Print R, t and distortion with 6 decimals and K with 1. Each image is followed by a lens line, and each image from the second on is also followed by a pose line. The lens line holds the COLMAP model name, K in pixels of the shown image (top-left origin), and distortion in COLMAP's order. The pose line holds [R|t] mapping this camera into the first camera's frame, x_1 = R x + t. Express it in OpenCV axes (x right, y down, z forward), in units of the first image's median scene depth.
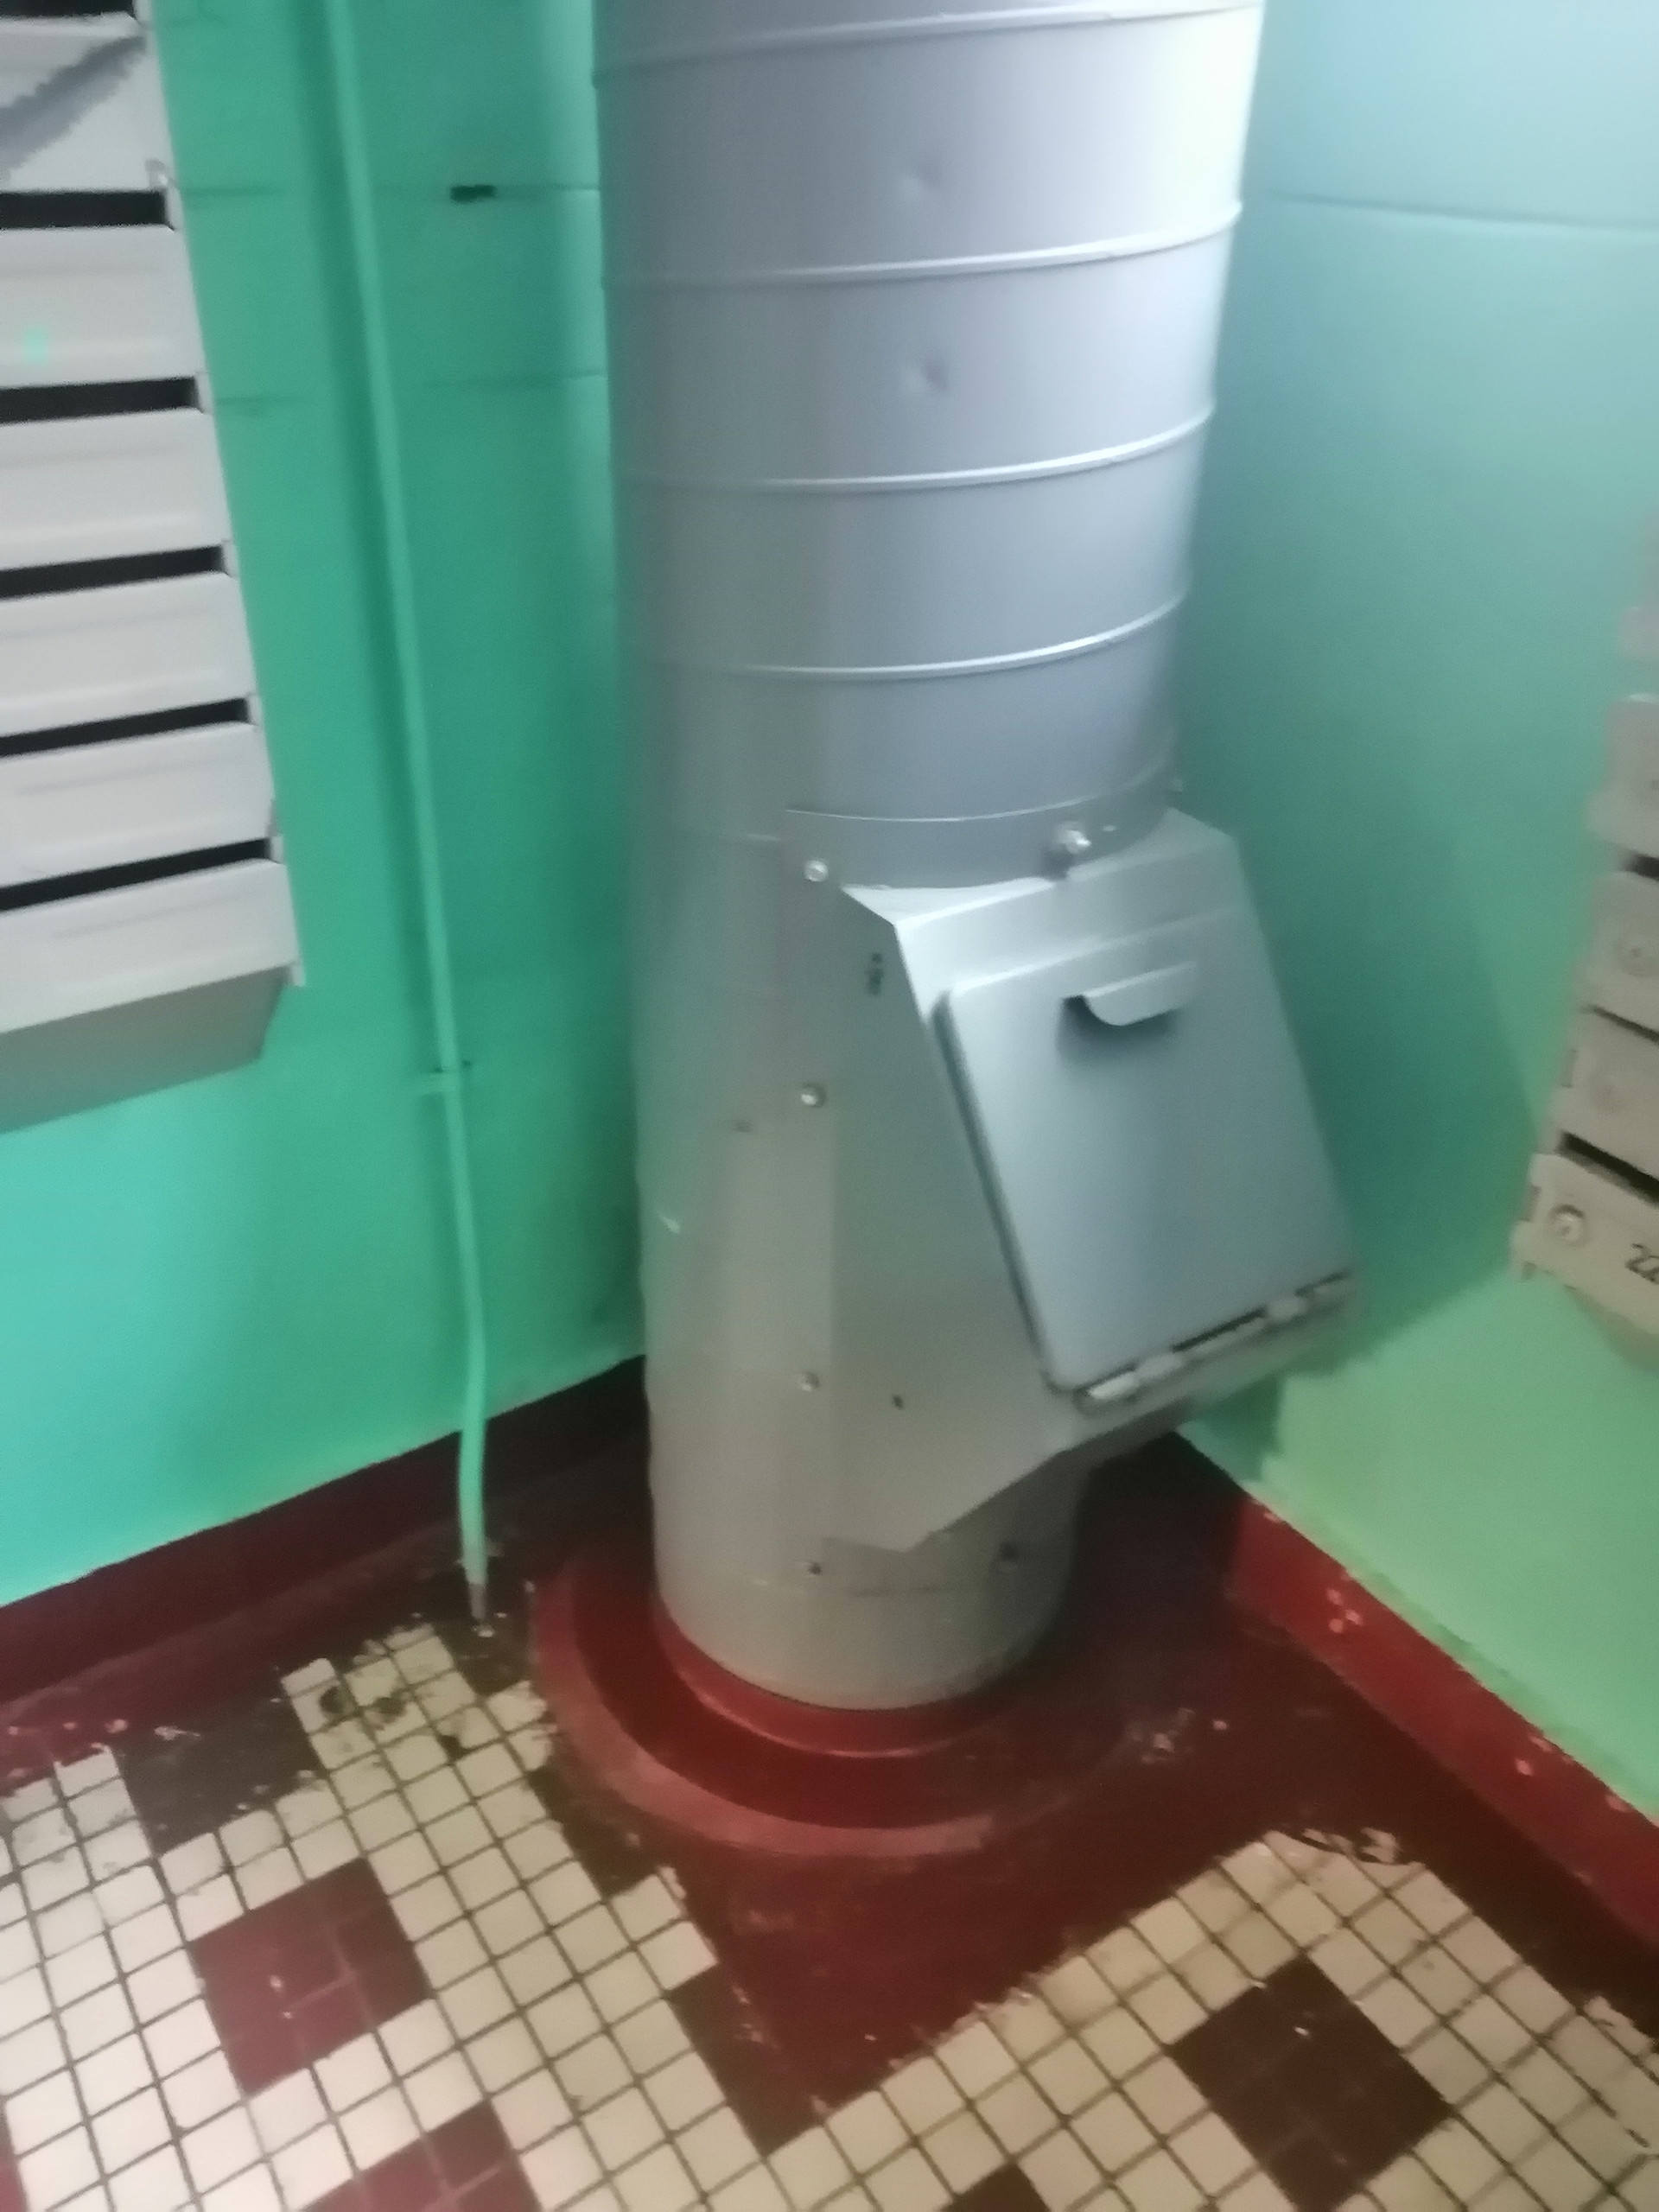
lens RADIAL K [[1749.0, 0, 832.1], [0, 1749.0, 1105.2], [0, 0, 1]] dist [-0.016111, 0.029727]
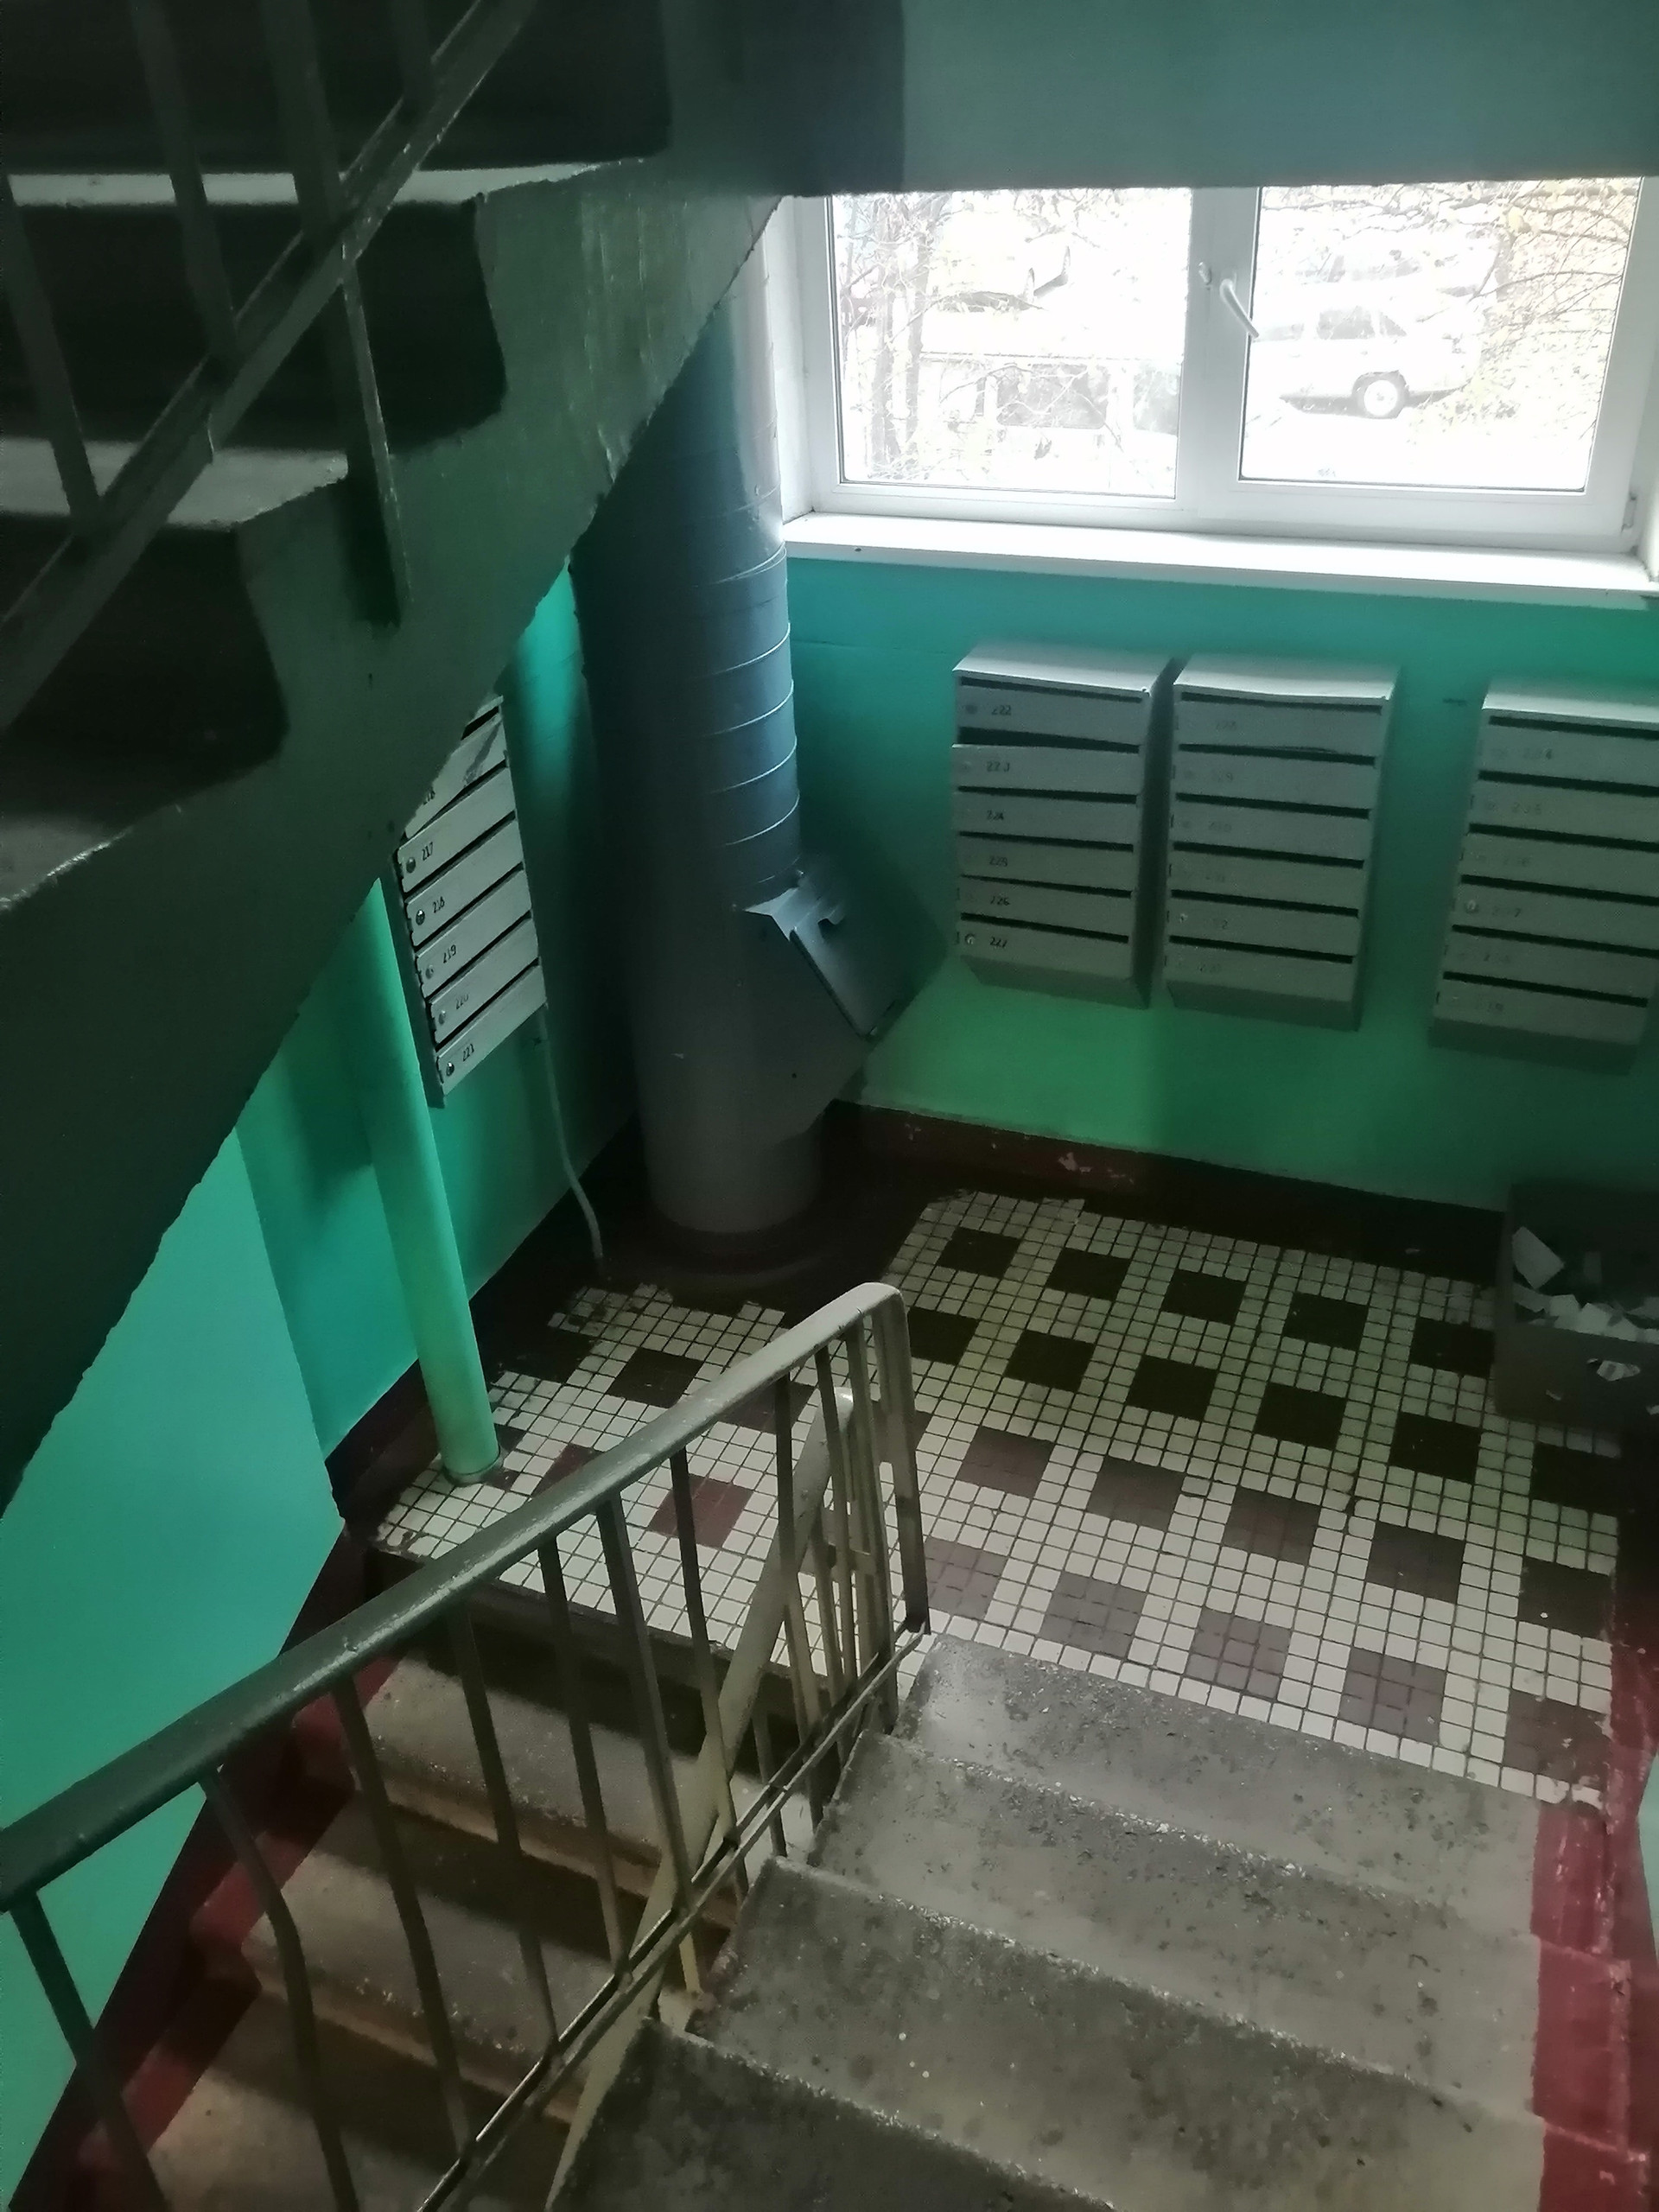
lens RADIAL K [[1749.0, 0, 825.8], [0, 1749.0, 1106.3], [0, 0, 1]] dist [-0.016111, 0.029727]
pose [[0.821312, -0.344122, 0.455001, -1.112416], [0.340236, 0.935679, 0.093510, -0.031425], [-0.457914, 0.078007, 0.885567, -1.402372]]
